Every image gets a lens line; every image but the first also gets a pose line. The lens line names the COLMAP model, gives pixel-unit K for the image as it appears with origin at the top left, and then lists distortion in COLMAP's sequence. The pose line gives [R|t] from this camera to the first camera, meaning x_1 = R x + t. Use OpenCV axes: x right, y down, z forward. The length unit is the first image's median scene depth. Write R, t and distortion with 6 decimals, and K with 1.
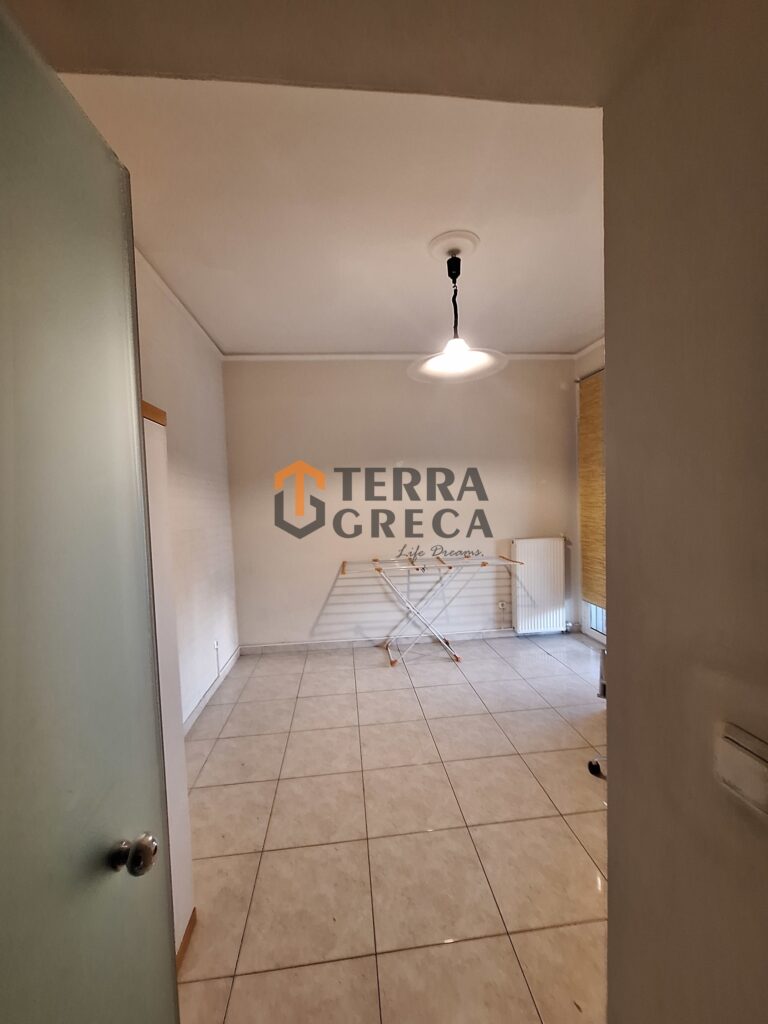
lens RADIAL K [[401.4, 0, 384.1], [0, 401.4, 519.1], [0, 0, 1]] dist [-0.006429, 0.001073]
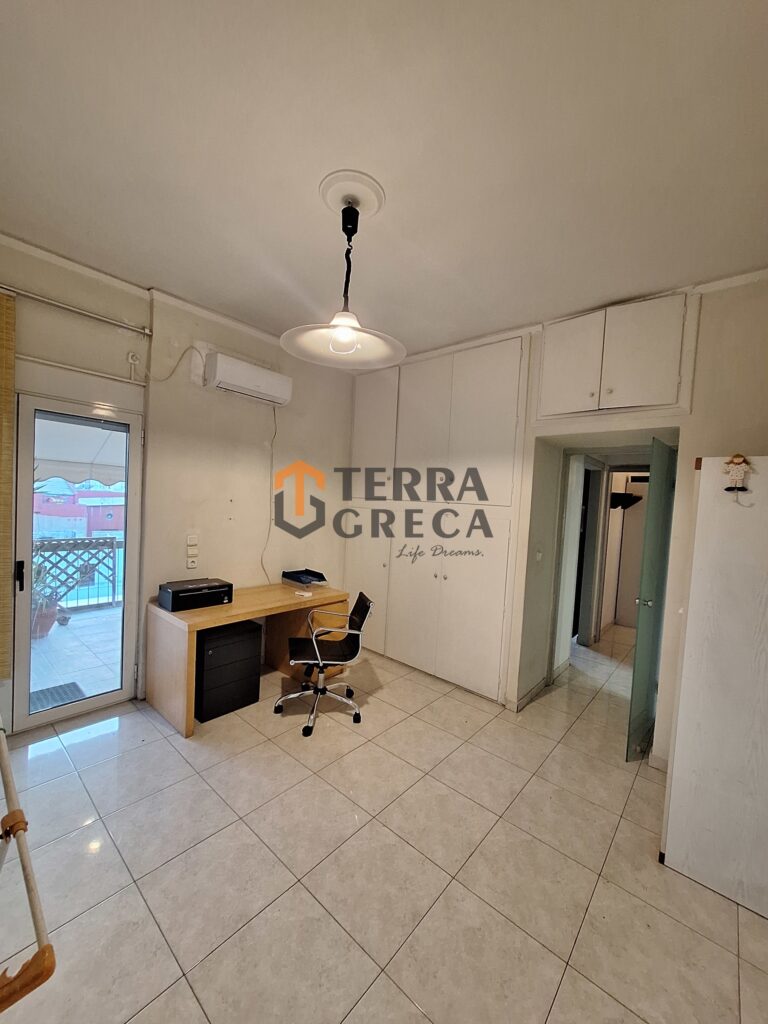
lens RADIAL K [[401.4, 0, 384.1], [0, 401.4, 519.1], [0, 0, 1]] dist [-0.006429, 0.001073]
pose [[-0.683015, -0.036617, 0.729486, -0.288324], [0.004836, 0.998494, 0.054648, -0.051041], [-0.730389, 0.040853, -0.681809, 0.929391]]
